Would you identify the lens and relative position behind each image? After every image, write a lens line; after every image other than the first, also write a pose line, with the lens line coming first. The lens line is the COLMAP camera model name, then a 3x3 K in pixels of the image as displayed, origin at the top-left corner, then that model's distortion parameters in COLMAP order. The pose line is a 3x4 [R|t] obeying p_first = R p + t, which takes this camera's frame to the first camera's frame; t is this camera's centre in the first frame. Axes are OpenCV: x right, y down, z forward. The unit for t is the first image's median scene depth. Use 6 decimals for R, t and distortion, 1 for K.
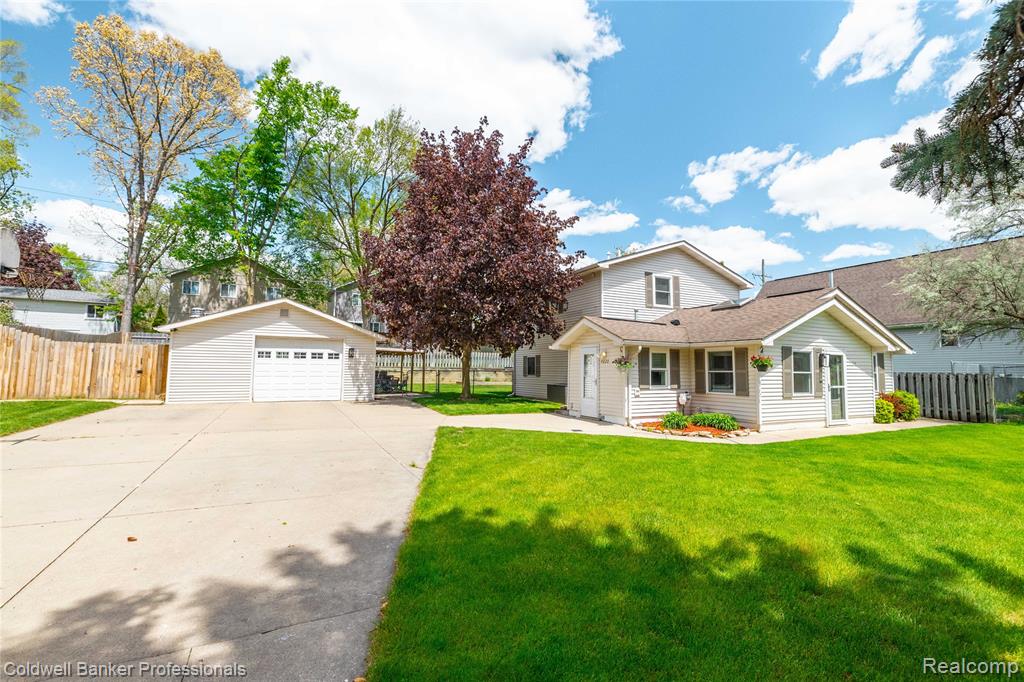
lens RADIAL K [[450.9, 0, 526.5], [0, 450.9, 335.5], [0, 0, 1]] dist [-0.001341, 0.000373]
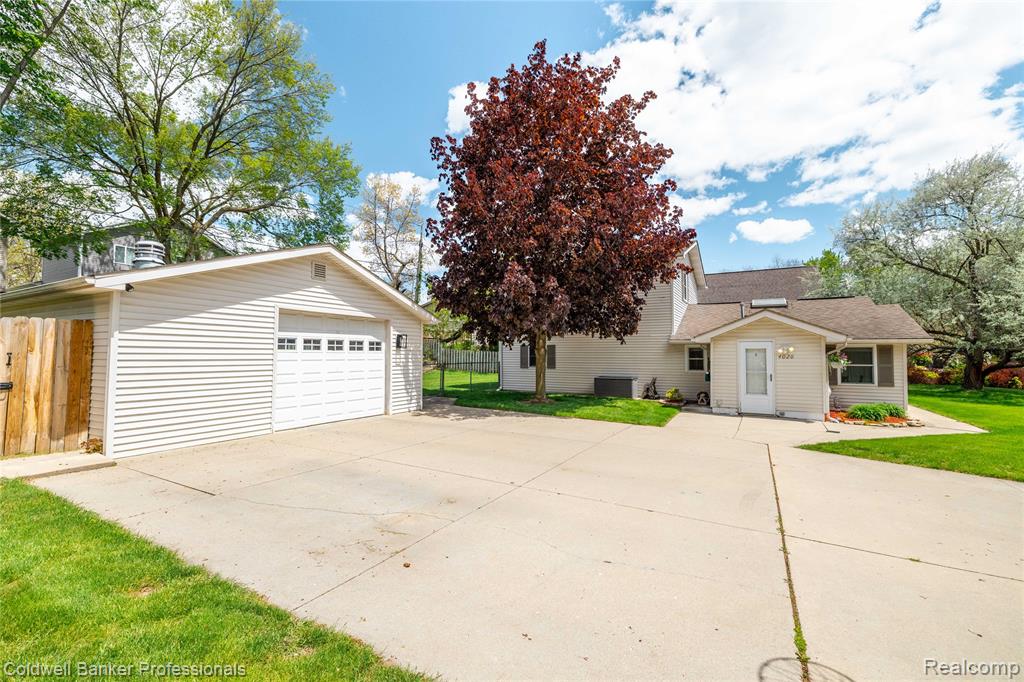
lens RADIAL K [[450.9, 0, 493.0], [0, 450.9, 331.4], [0, 0, 1]] dist [-0.001341, 0.000373]
pose [[0.831777, 0.021719, 0.554685, -0.790426], [-0.039864, 0.998991, 0.020662, 0.007122], [-0.553676, -0.039299, 0.831804, 0.476525]]
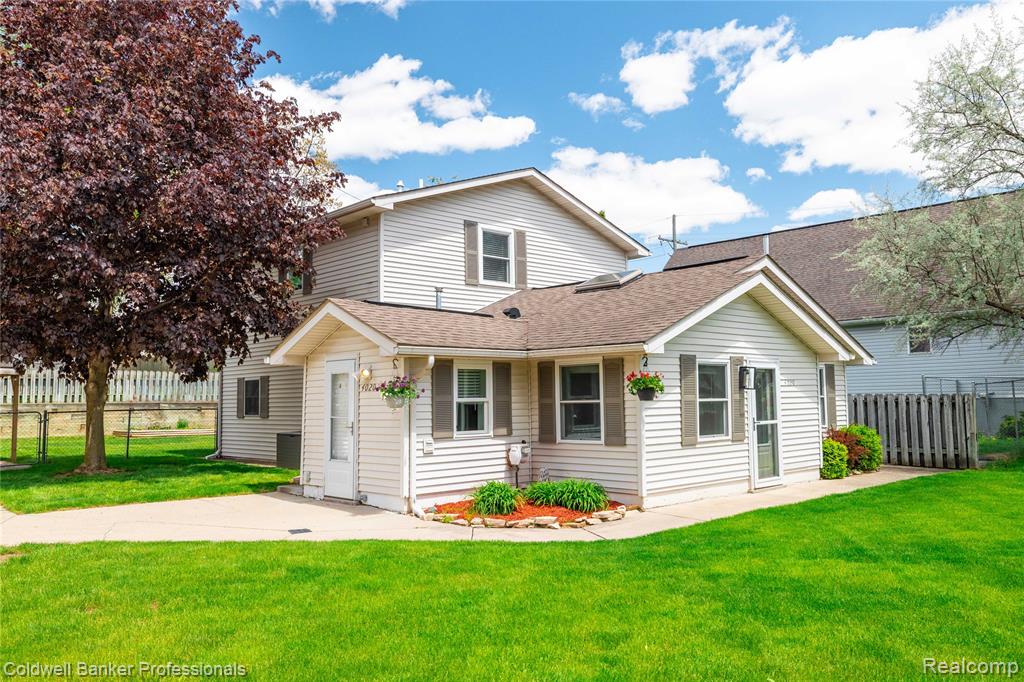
lens RADIAL K [[775.4, 0, 532.9], [0, 775.4, 323.8], [0, 0, 1]] dist [-0.010140, 0.000922]
pose [[0.957738, 0.002601, 0.287629, 0.086727], [0.002916, 0.999820, -0.018753, 0.002682], [-0.287626, 0.018800, 0.957558, 0.094715]]
